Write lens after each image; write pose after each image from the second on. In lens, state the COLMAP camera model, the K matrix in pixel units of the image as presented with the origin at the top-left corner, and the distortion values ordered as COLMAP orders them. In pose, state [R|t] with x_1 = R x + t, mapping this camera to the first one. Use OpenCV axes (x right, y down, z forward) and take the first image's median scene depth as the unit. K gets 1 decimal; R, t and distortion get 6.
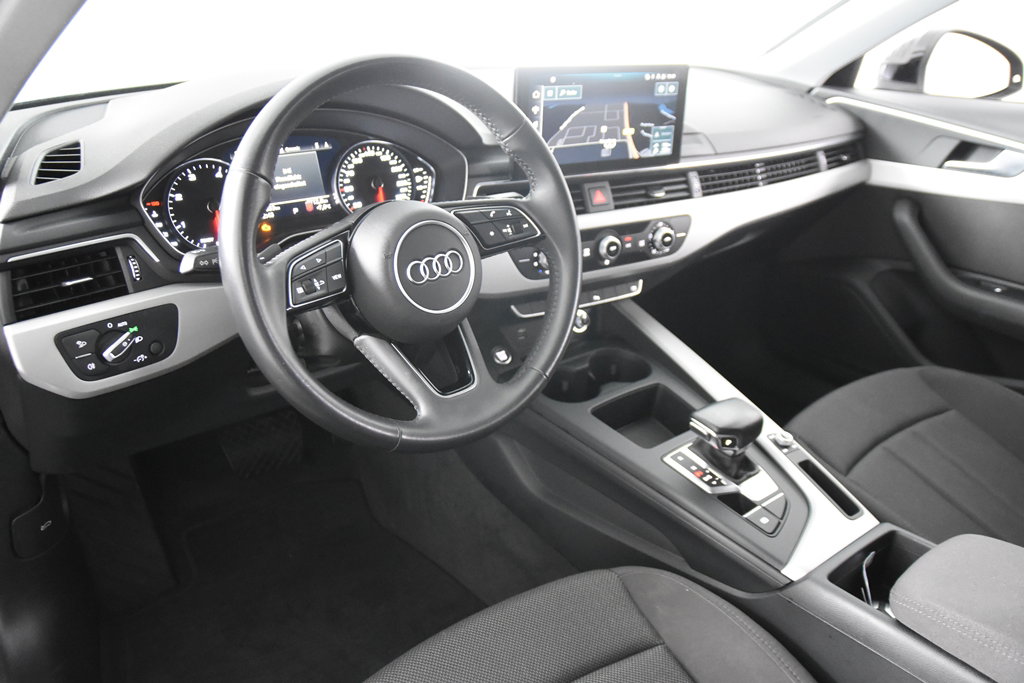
lens RADIAL K [[837.1, 0, 512.0], [0, 837.1, 341.5], [0, 0, 1]] dist [-0.059911, -0.000616]
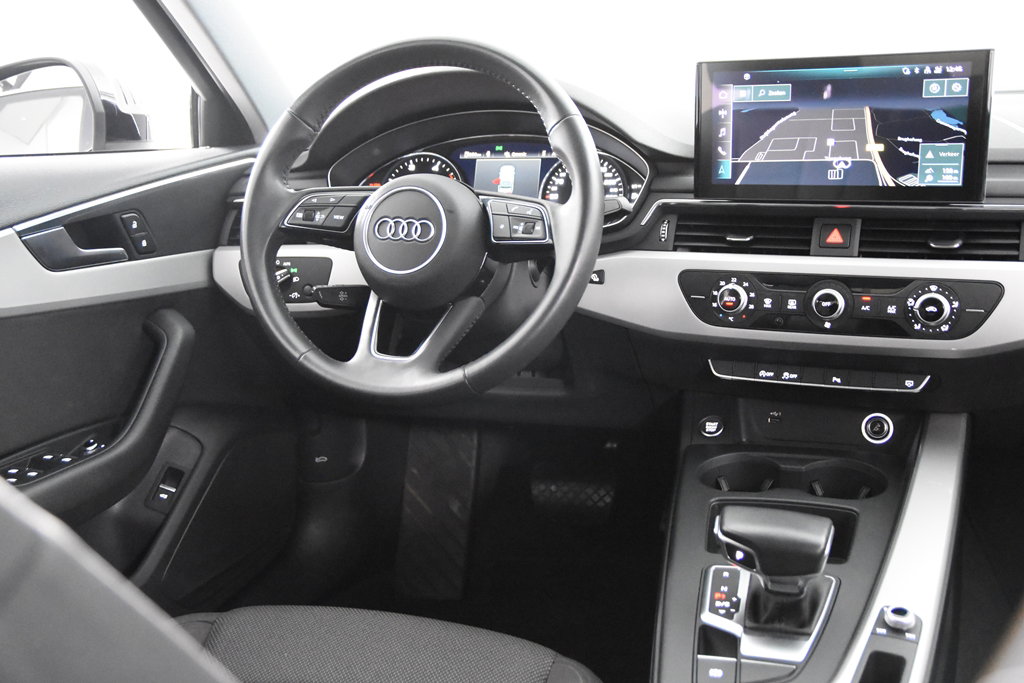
lens RADIAL K [[1083.2, 0, 509.8], [0, 1083.2, 353.6], [0, 0, 1]] dist [-0.054359, 0.207525]
pose [[0.539108, 0.142984, -0.830011, 0.821765], [-0.298358, 0.954000, -0.029446, 0.042466], [0.787620, 0.263515, 0.556969, 0.295625]]
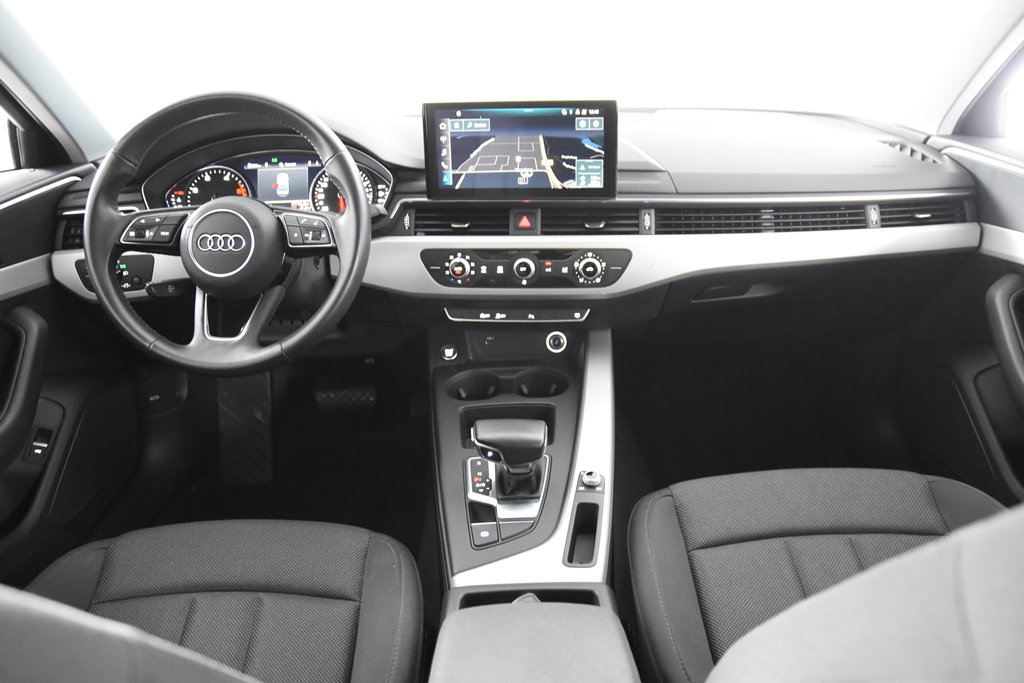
lens RADIAL K [[783.5, 0, 512.0], [0, 783.5, 341.5], [0, 0, 1]] dist [-0.121155, 0.111000]
pose [[0.784926, 0.166394, -0.596829, 0.788400], [-0.202300, 0.979299, 0.006969, -0.026412], [0.585633, 0.115268, 0.802338, 0.210081]]
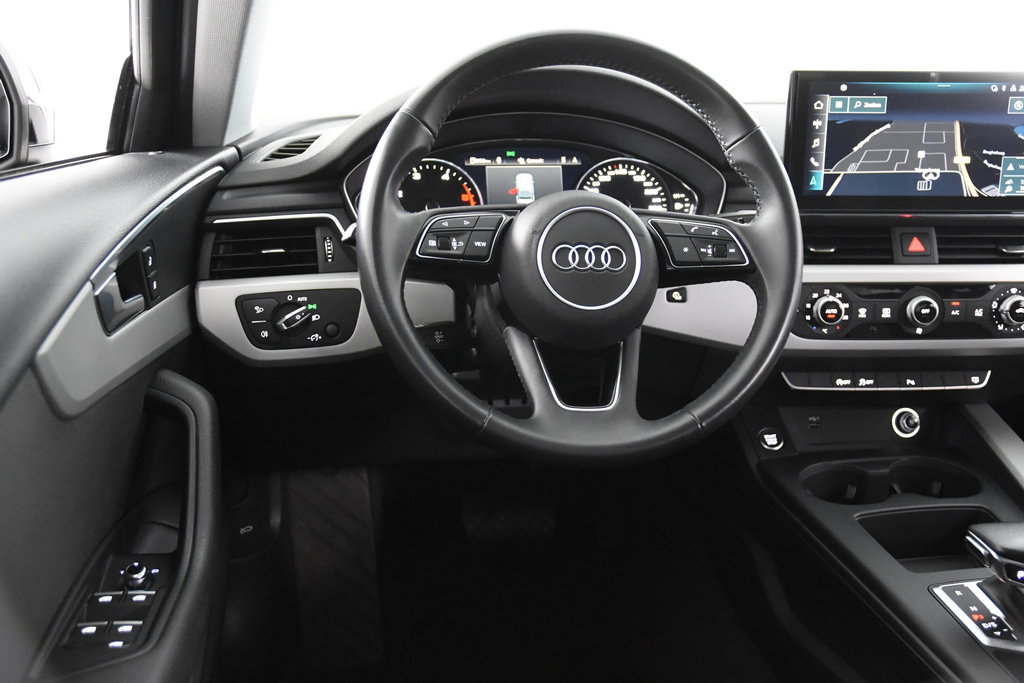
lens RADIAL K [[1077.4, 0, 512.0], [0, 1077.4, 341.5], [0, 0, 1]] dist [-0.061221, 0.203778]
pose [[0.869283, 0.089567, -0.486132, 0.291459], [-0.178063, 0.974164, -0.138920, 0.124500], [0.461129, 0.207323, 0.862773, 0.004586]]
